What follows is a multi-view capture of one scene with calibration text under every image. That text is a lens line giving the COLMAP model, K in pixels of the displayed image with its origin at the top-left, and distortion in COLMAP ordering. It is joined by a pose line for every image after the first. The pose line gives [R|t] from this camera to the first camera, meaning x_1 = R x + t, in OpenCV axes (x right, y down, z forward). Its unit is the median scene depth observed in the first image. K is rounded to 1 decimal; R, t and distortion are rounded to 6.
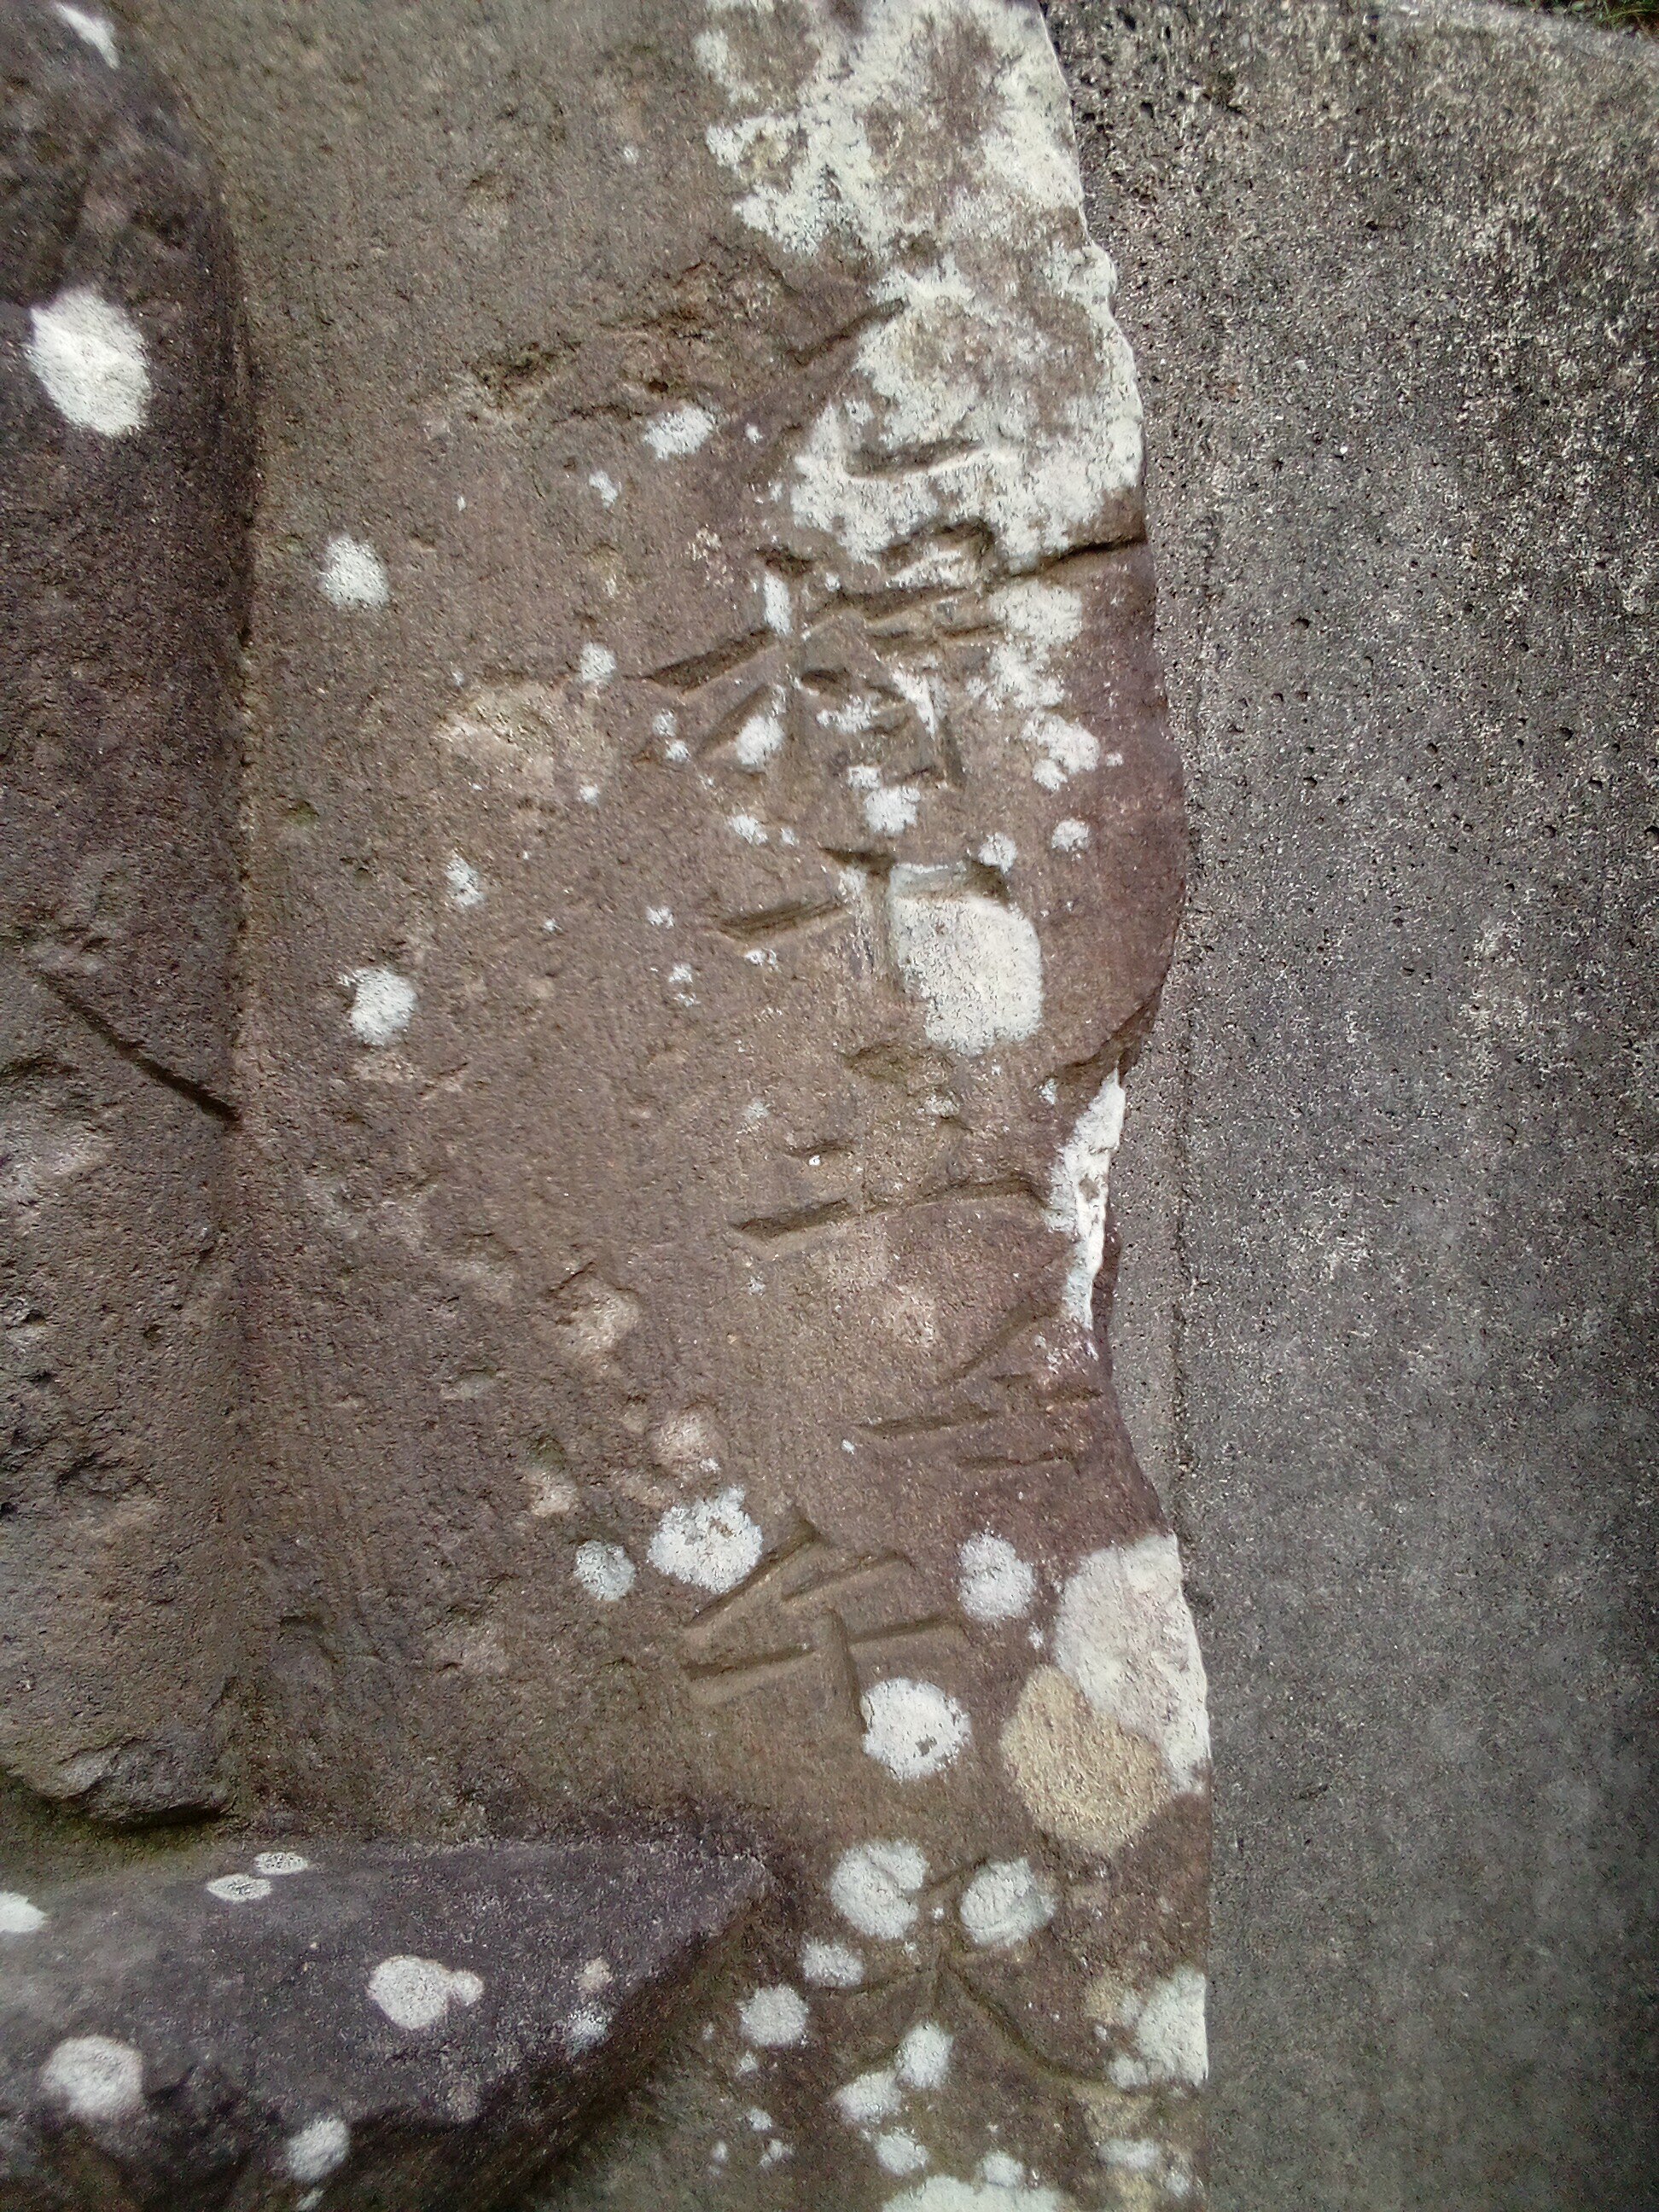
lens RADIAL K [[1827.8, 0, 815.4], [0, 1827.8, 1084.5], [0, 0, 1]] dist [0.065546, -0.100187]
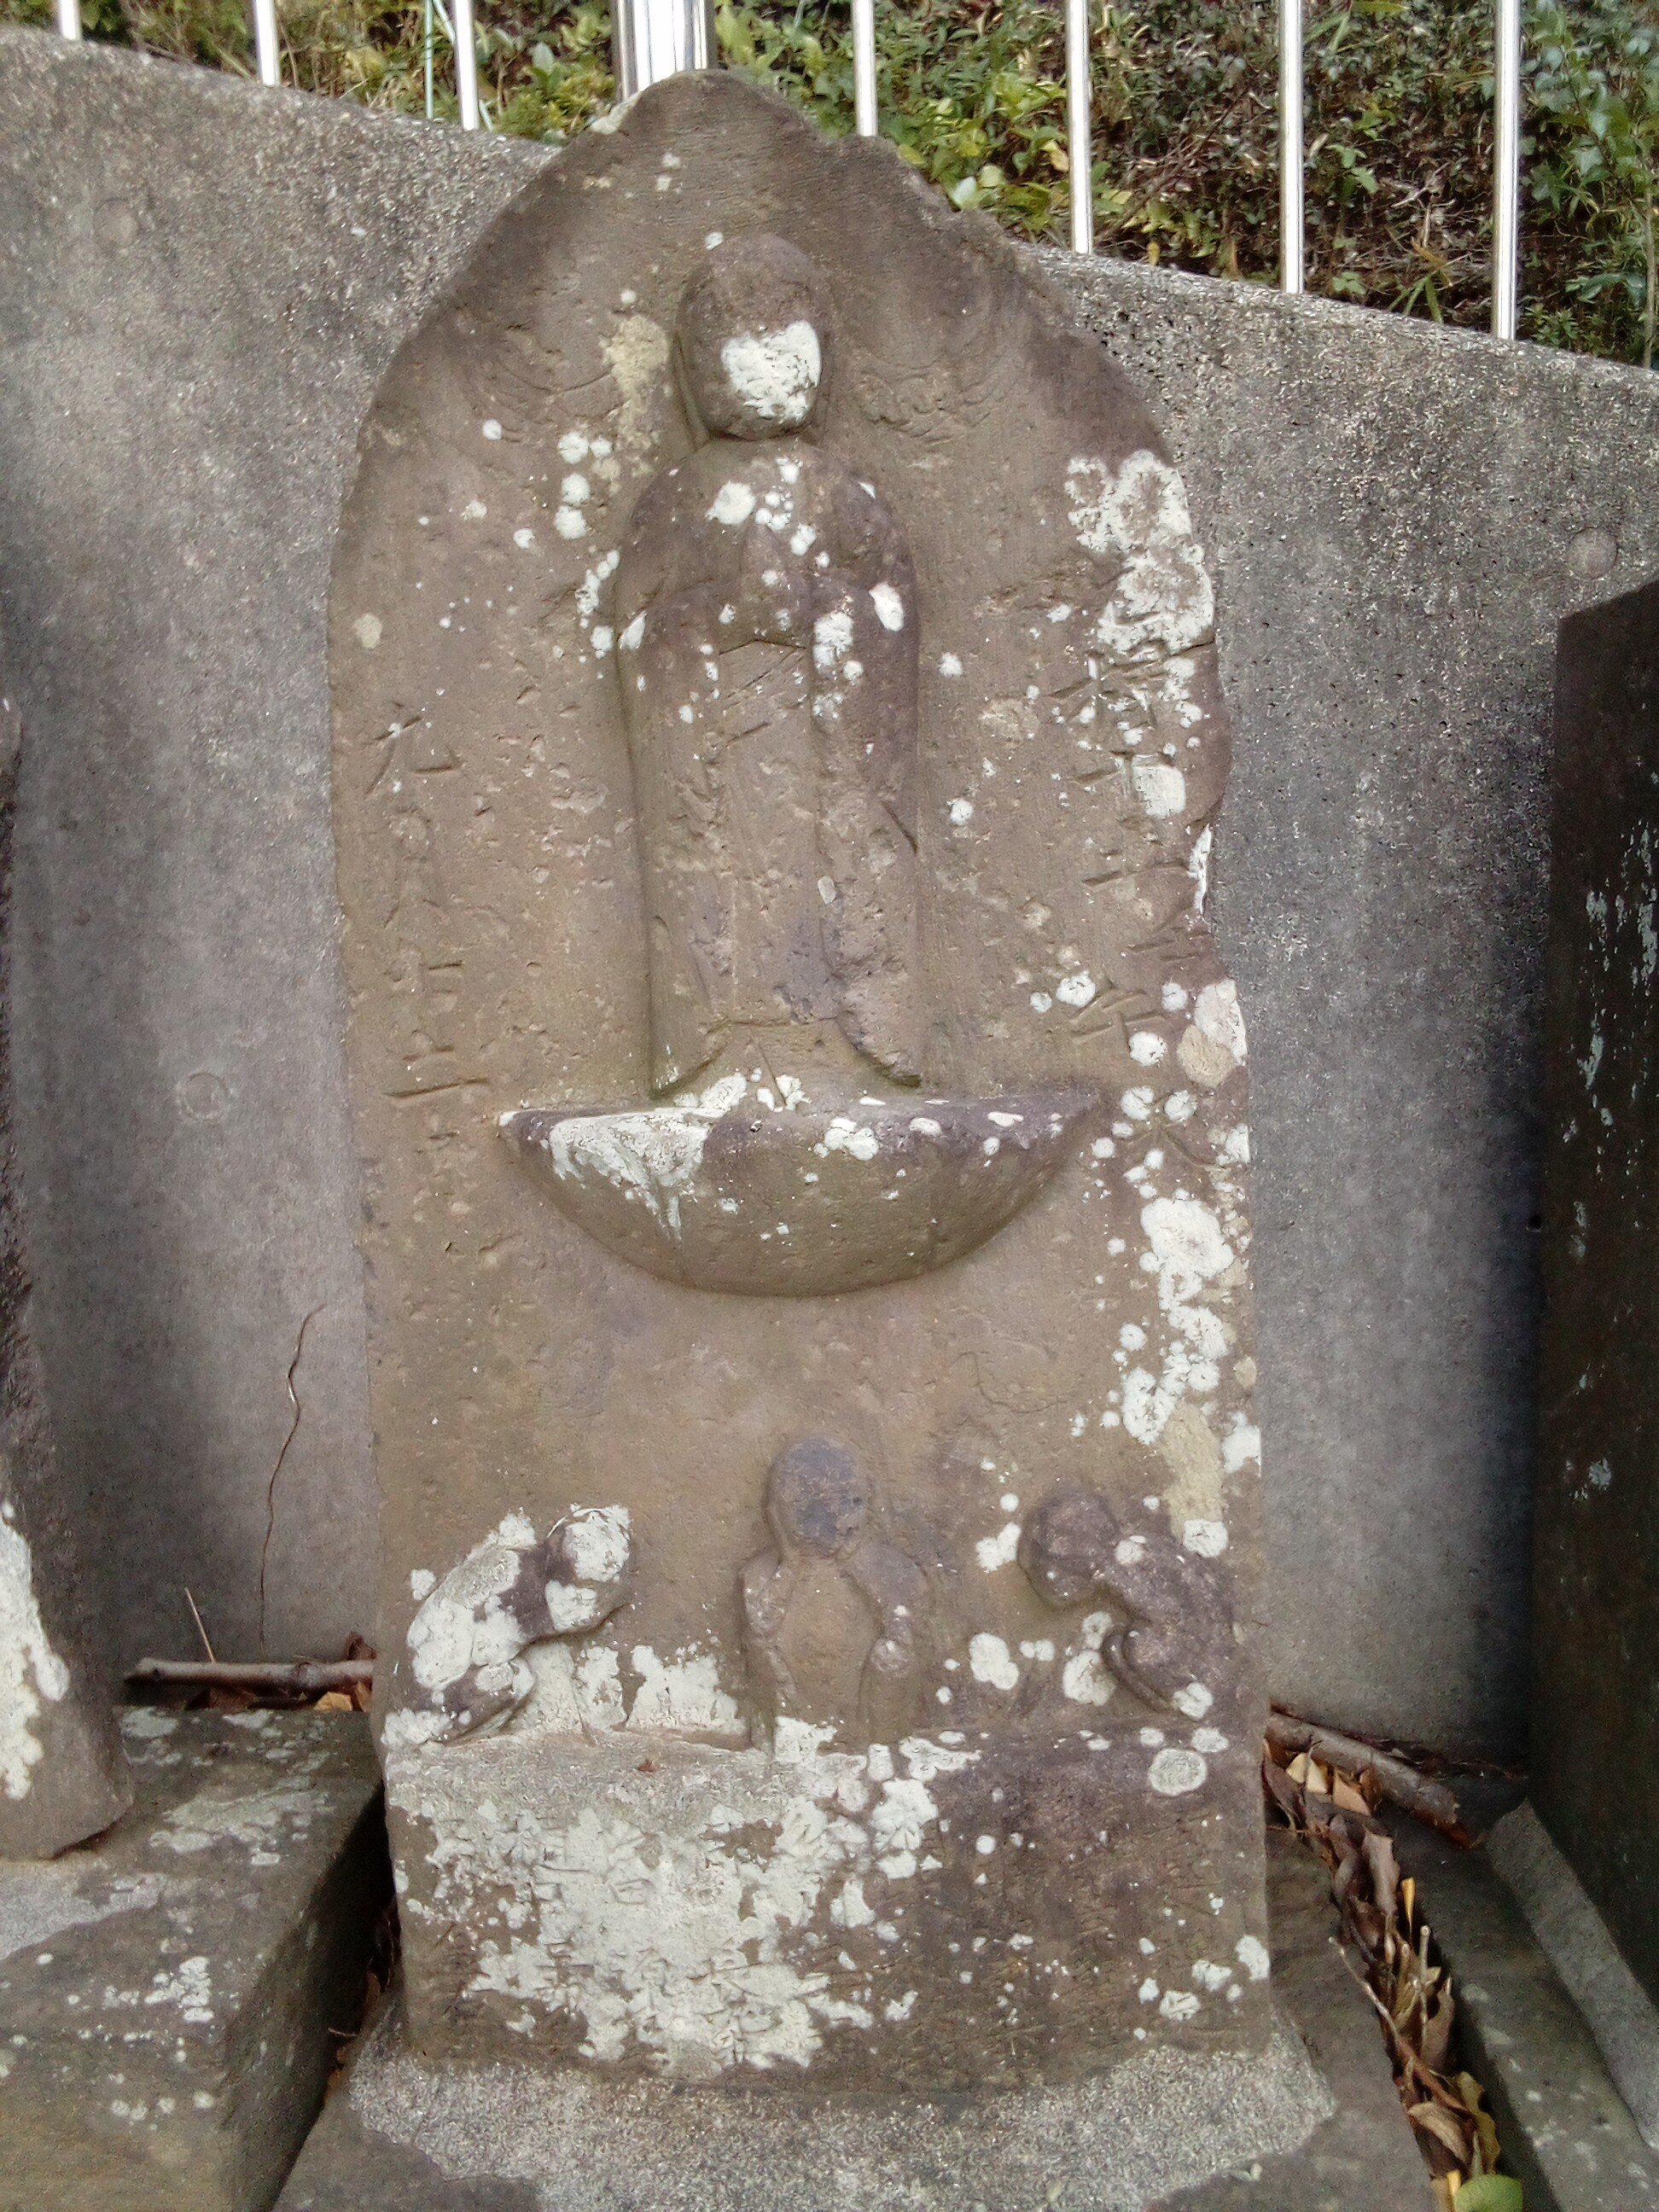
lens RADIAL K [[1827.8, 0, 827.6], [0, 1827.8, 1098.0], [0, 0, 1]] dist [0.065546, -0.100187]
pose [[0.998738, -0.046324, 0.019380, -0.523805], [0.045072, 0.997141, 0.060654, 0.225892], [-0.022134, -0.059704, 0.997971, -1.944046]]
